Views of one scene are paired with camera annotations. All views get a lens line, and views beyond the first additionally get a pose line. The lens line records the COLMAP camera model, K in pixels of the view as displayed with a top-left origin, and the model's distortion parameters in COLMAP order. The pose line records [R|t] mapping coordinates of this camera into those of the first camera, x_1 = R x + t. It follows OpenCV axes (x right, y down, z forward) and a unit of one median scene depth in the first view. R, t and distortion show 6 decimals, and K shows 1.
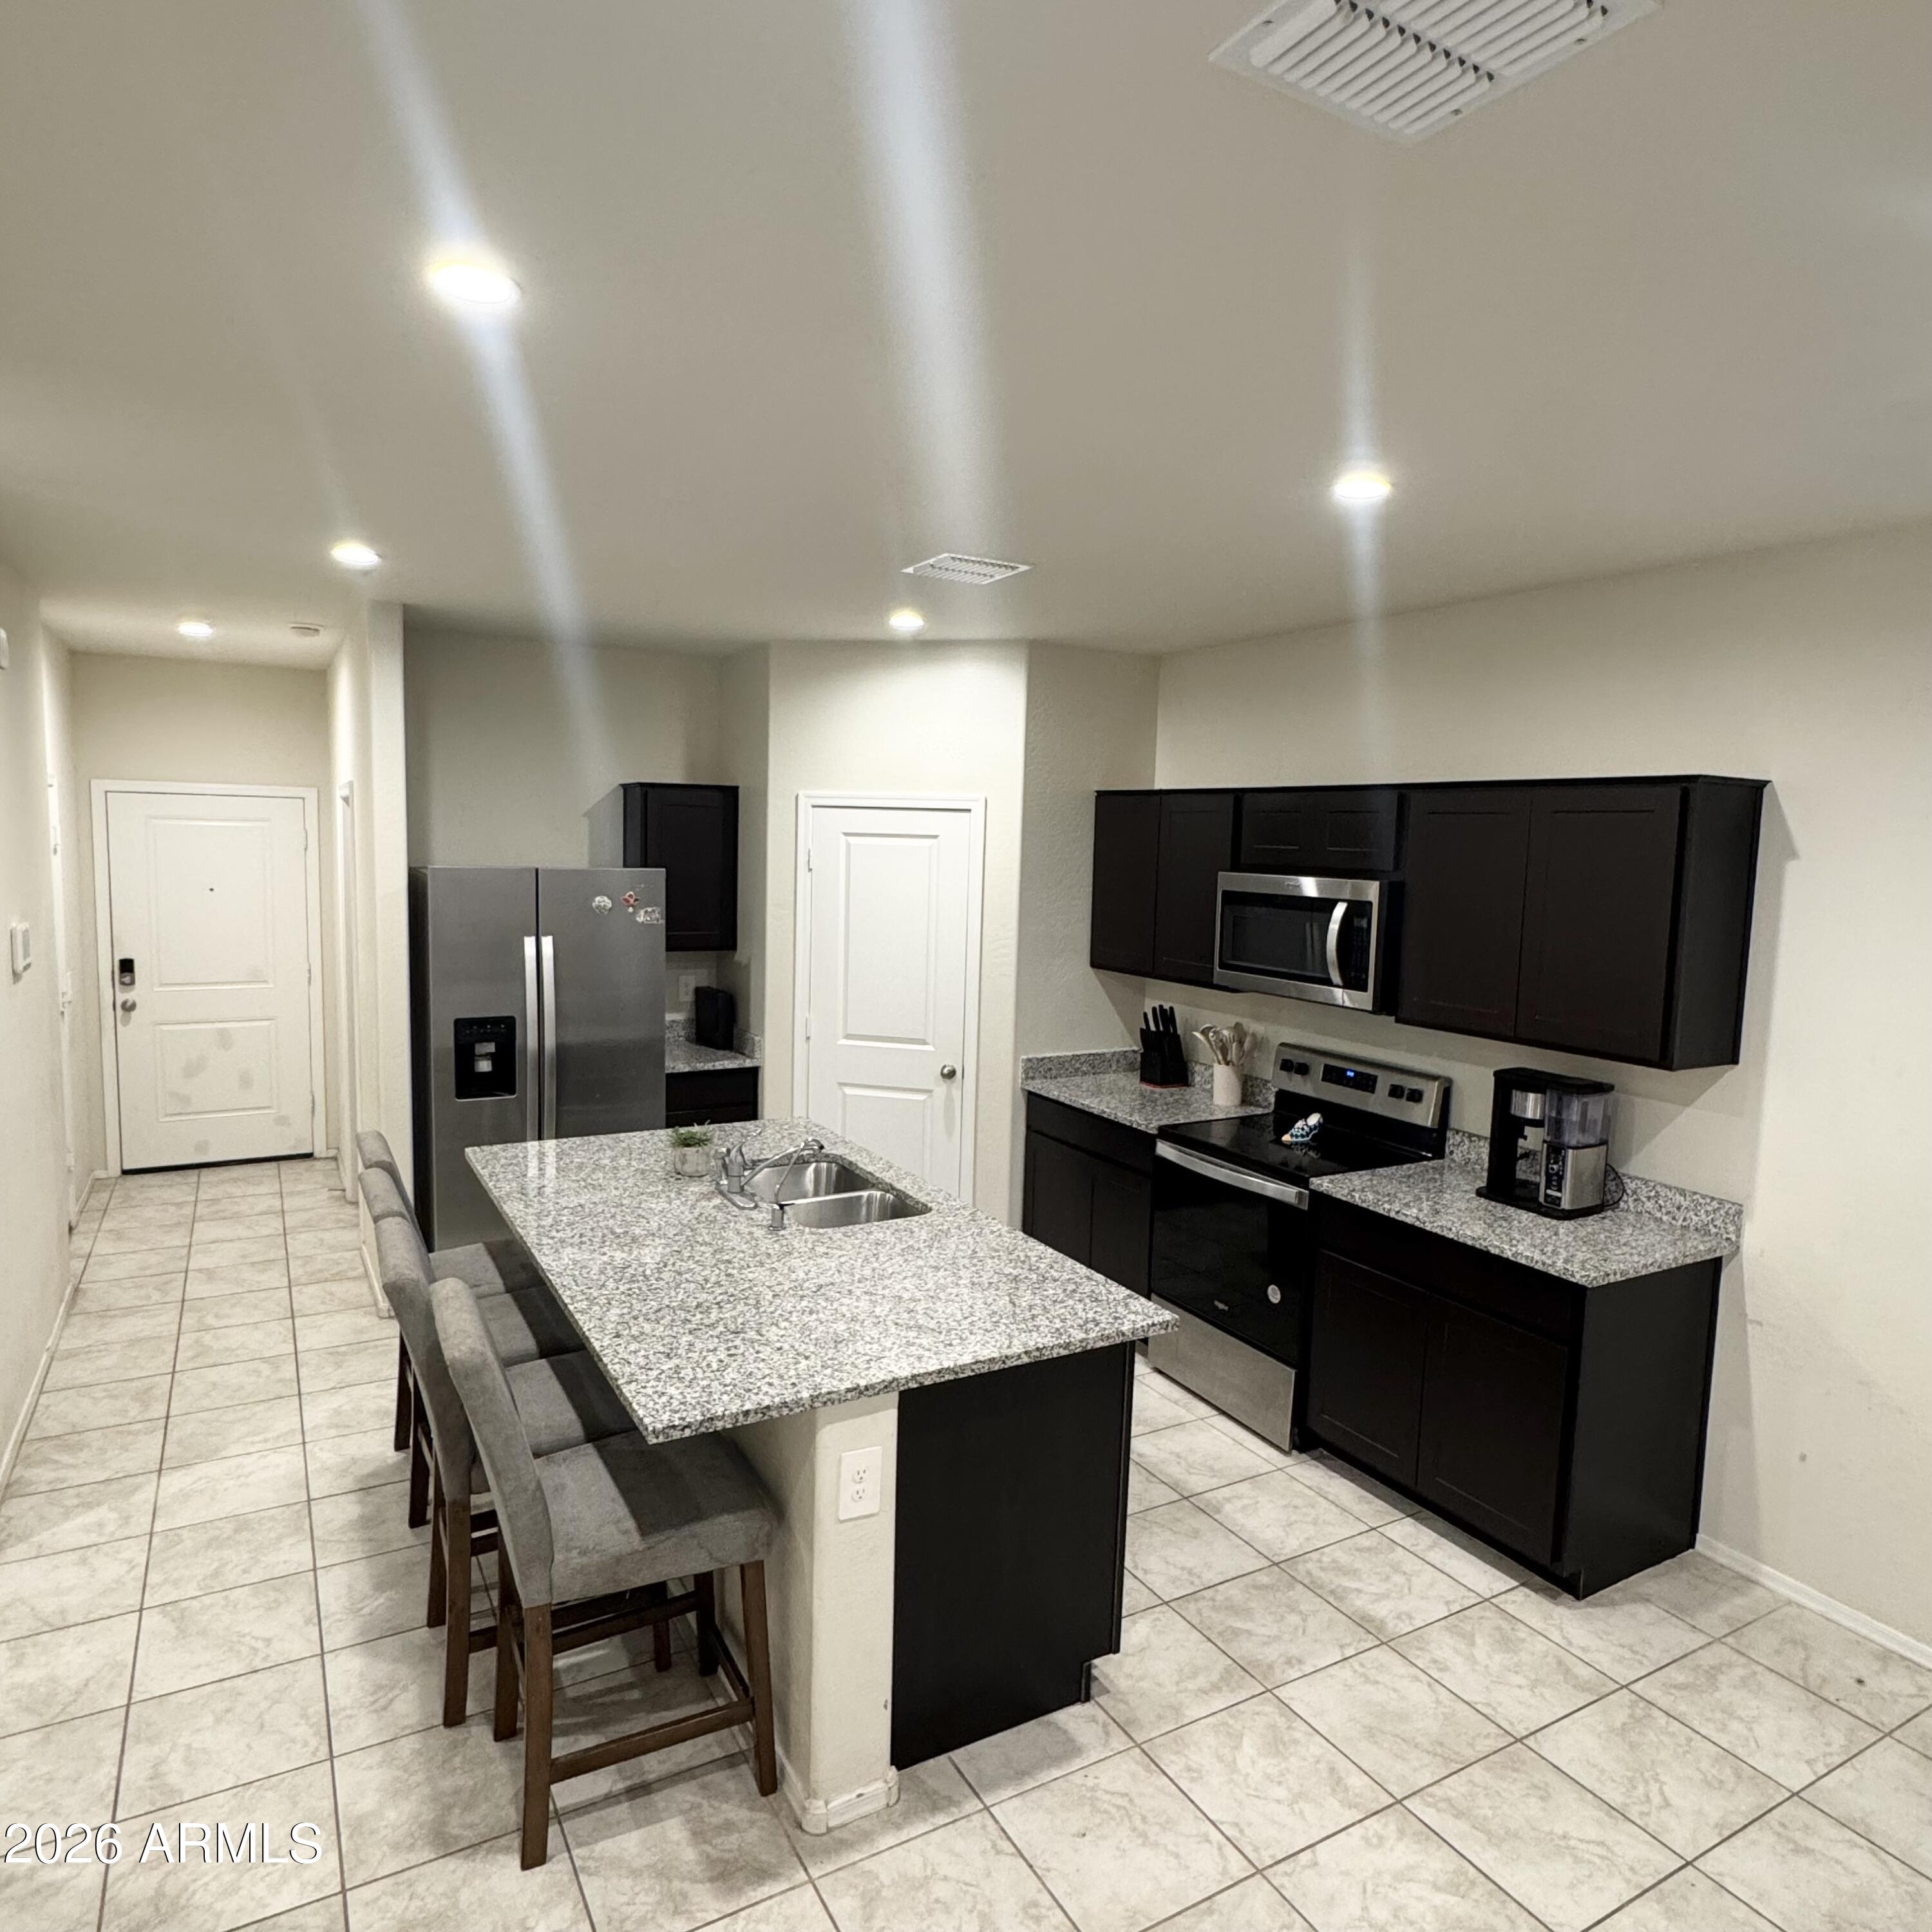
lens RADIAL K [[1255.4, 0, 967.9], [0, 1255.4, 958.9], [0, 0, 1]] dist [-0.000792, 0.001074]
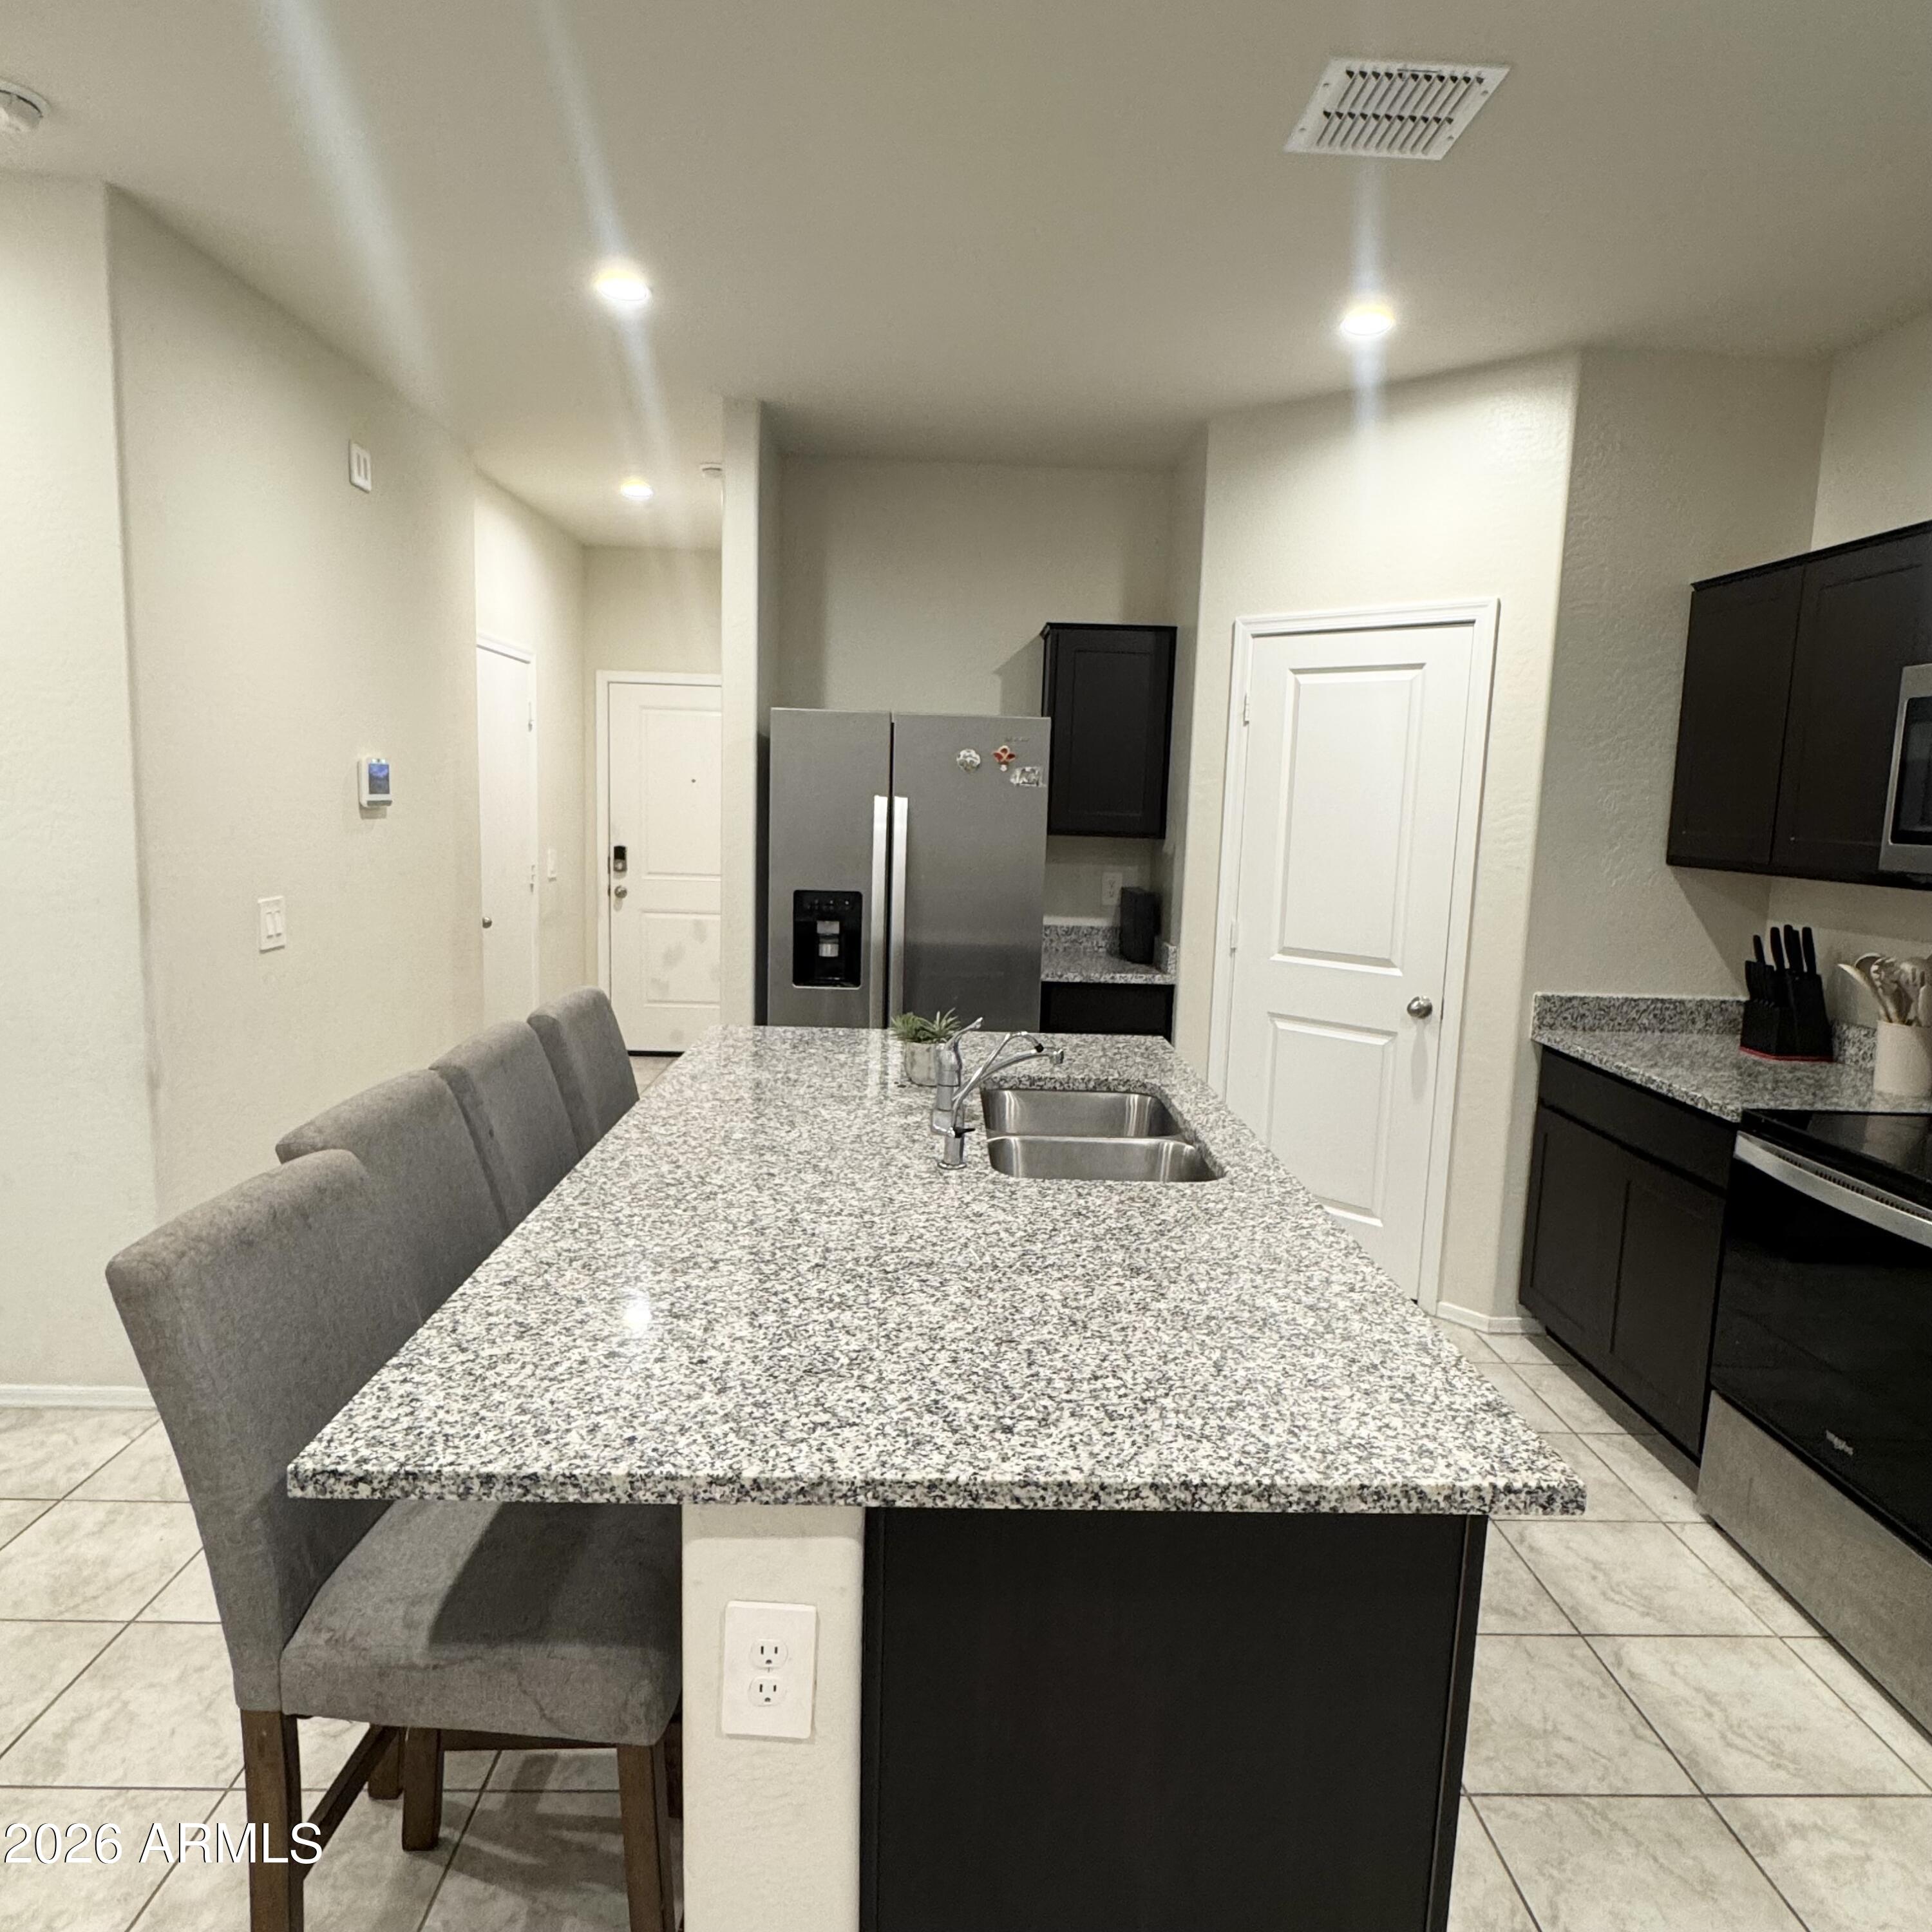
lens RADIAL K [[1256.1, 0, 972.7], [0, 1256.1, 955.5], [0, 0, 1]] dist [-0.003936, 0.000817]
pose [[0.883595, 0.061156, -0.464241, 0.107000], [-0.054149, 0.998128, 0.028424, 0.068168], [0.465111, 0.000023, 0.885253, 0.336337]]
